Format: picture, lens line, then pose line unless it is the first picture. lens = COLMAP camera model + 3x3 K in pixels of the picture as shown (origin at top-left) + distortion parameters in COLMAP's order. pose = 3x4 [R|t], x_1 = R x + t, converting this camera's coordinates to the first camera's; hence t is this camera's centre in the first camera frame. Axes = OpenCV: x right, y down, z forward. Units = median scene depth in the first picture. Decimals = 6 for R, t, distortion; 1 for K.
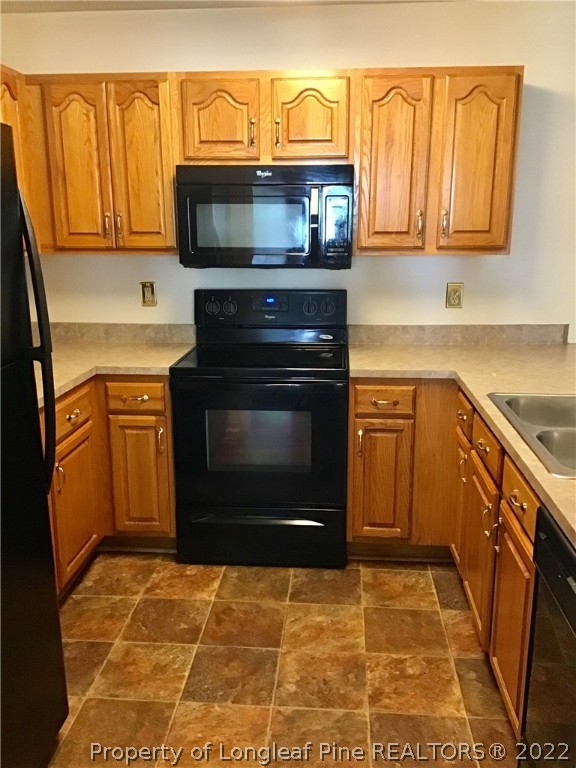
lens RADIAL K [[696.5, 0, 288.0], [0, 696.5, 384.0], [0, 0, 1]] dist [0.182410, -0.296920]
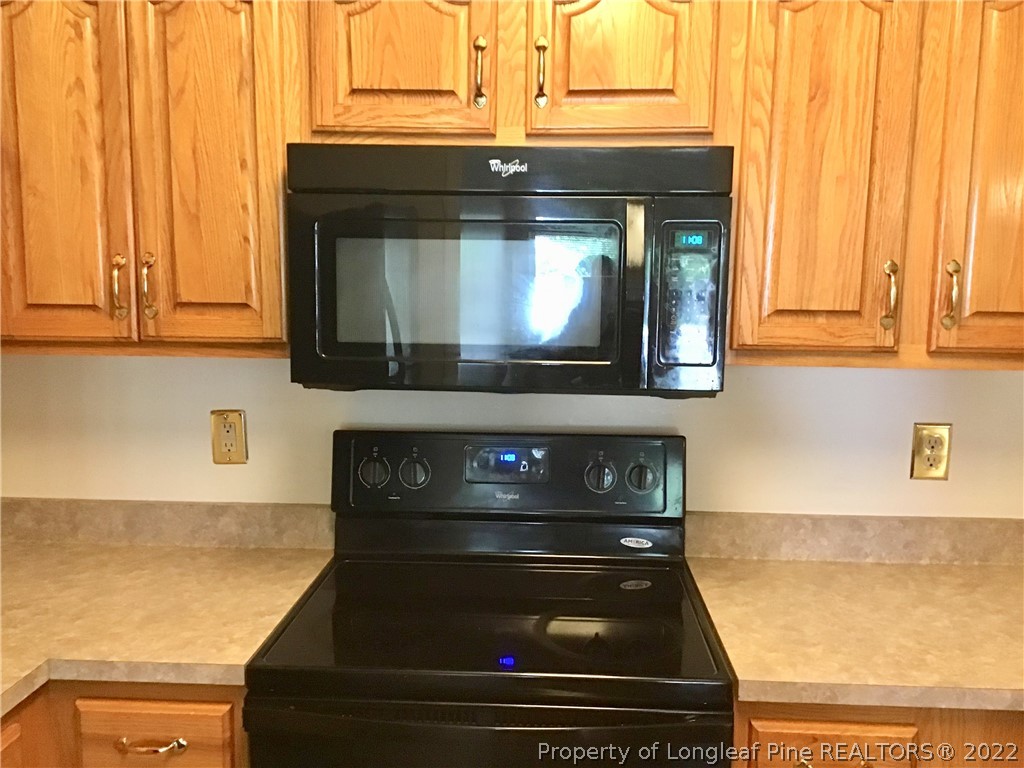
lens RADIAL K [[928.6, 0, 512.0], [0, 928.6, 384.0], [0, 0, 1]] dist [0.182410, -0.296920]
pose [[0.999659, 0.010688, 0.023805, -0.041608], [-0.008120, 0.994390, -0.105461, -0.115540], [-0.024798, 0.105231, 0.994139, 0.468744]]
